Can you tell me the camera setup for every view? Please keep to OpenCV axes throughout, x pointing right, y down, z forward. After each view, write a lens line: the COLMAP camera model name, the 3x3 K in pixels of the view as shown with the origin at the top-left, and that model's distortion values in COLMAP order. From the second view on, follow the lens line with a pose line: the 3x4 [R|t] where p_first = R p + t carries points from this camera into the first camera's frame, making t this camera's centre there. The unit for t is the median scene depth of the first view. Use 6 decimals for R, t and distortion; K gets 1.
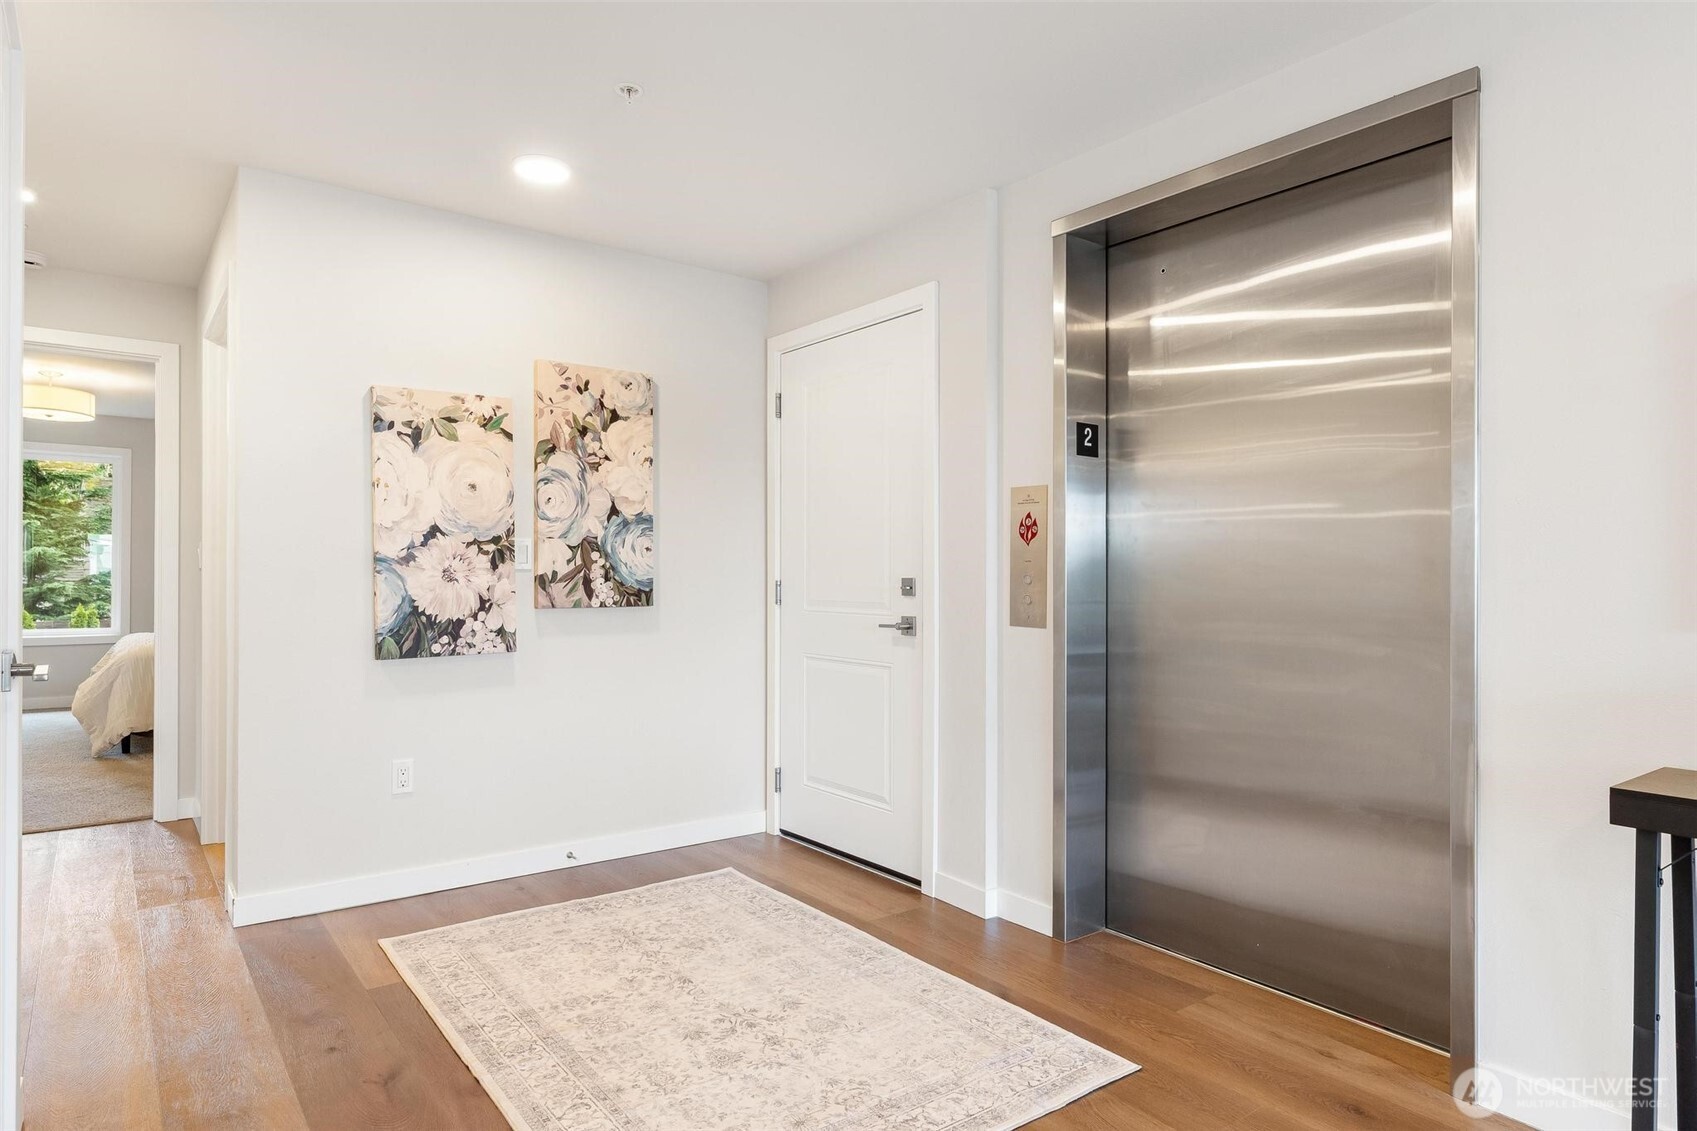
lens RADIAL K [[964.4, 0, 848.8], [0, 964.4, 571.5], [0, 0, 1]] dist [0.003415, -0.000011]
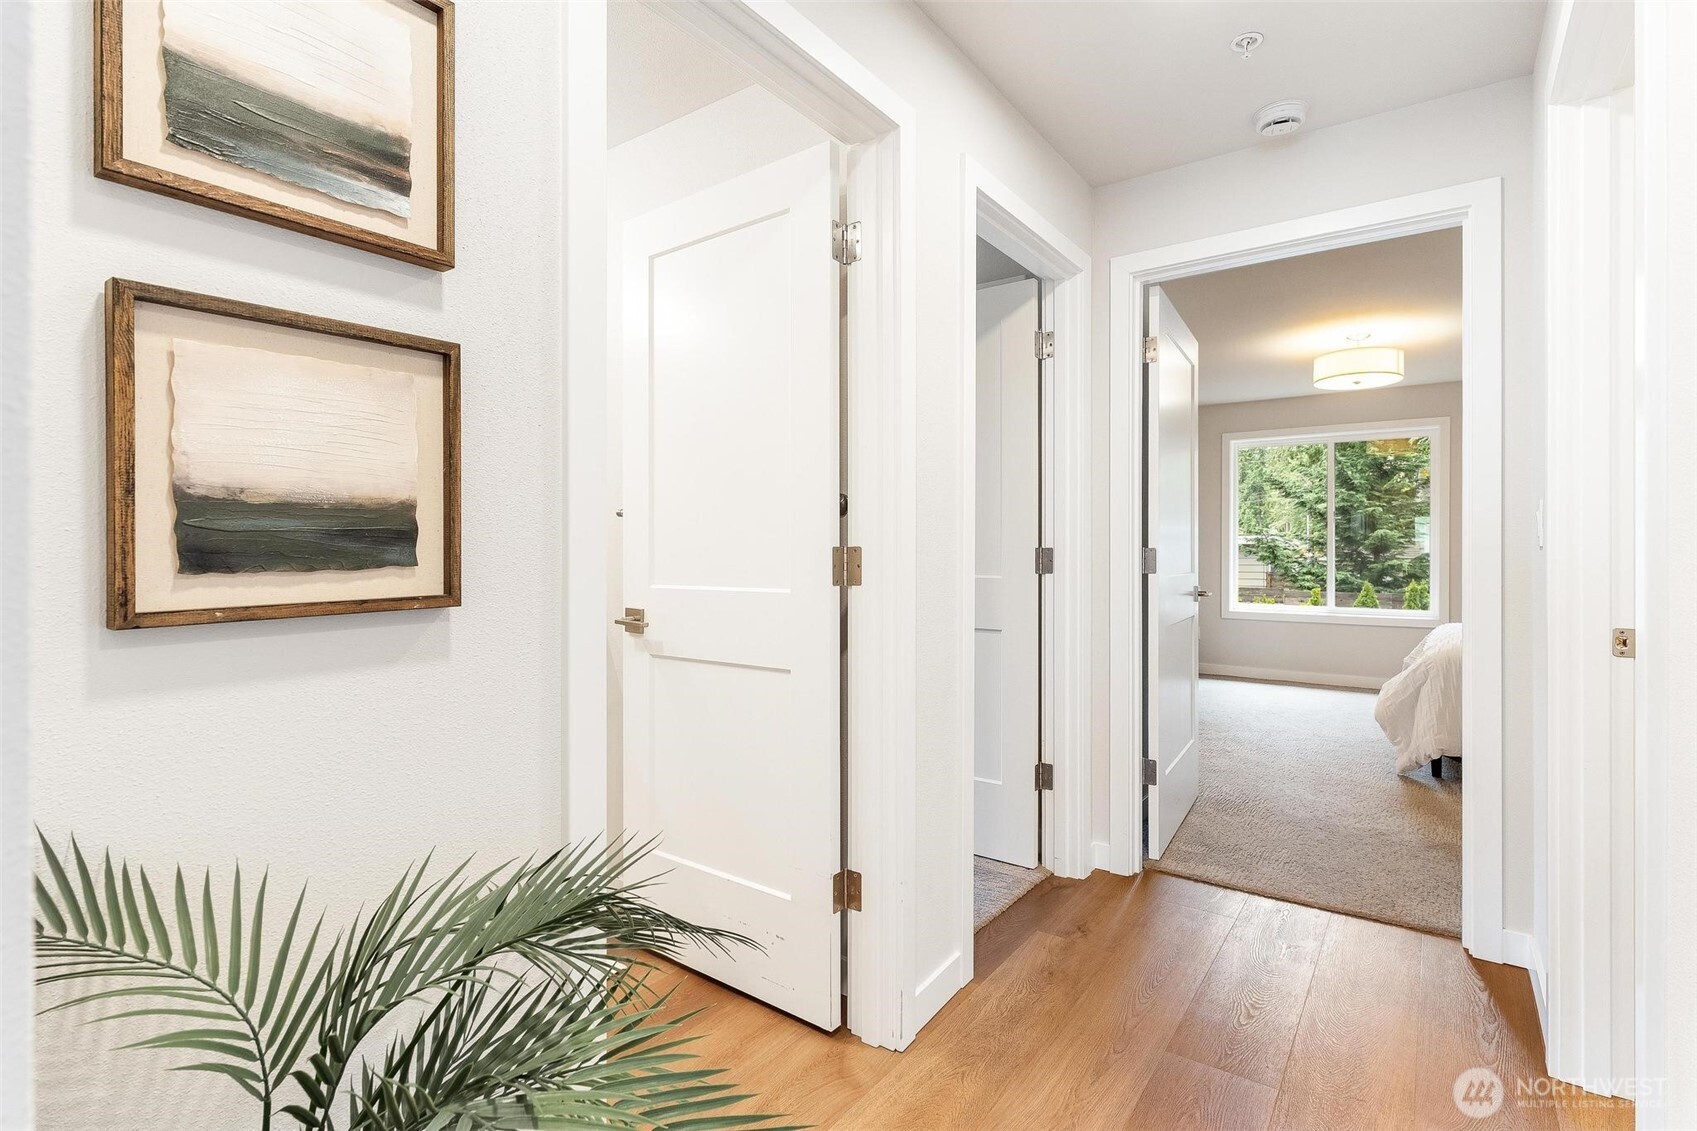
lens RADIAL K [[808.7, 0, 860.0], [0, 808.7, 555.5], [0, 0, 1]] dist [-0.004232, 0.000487]
pose [[0.284536, 0.000694, -0.958665, -0.077136], [0.006063, 0.999978, 0.002524, -0.000444], [0.958646, -0.006531, 0.284526, 0.112215]]
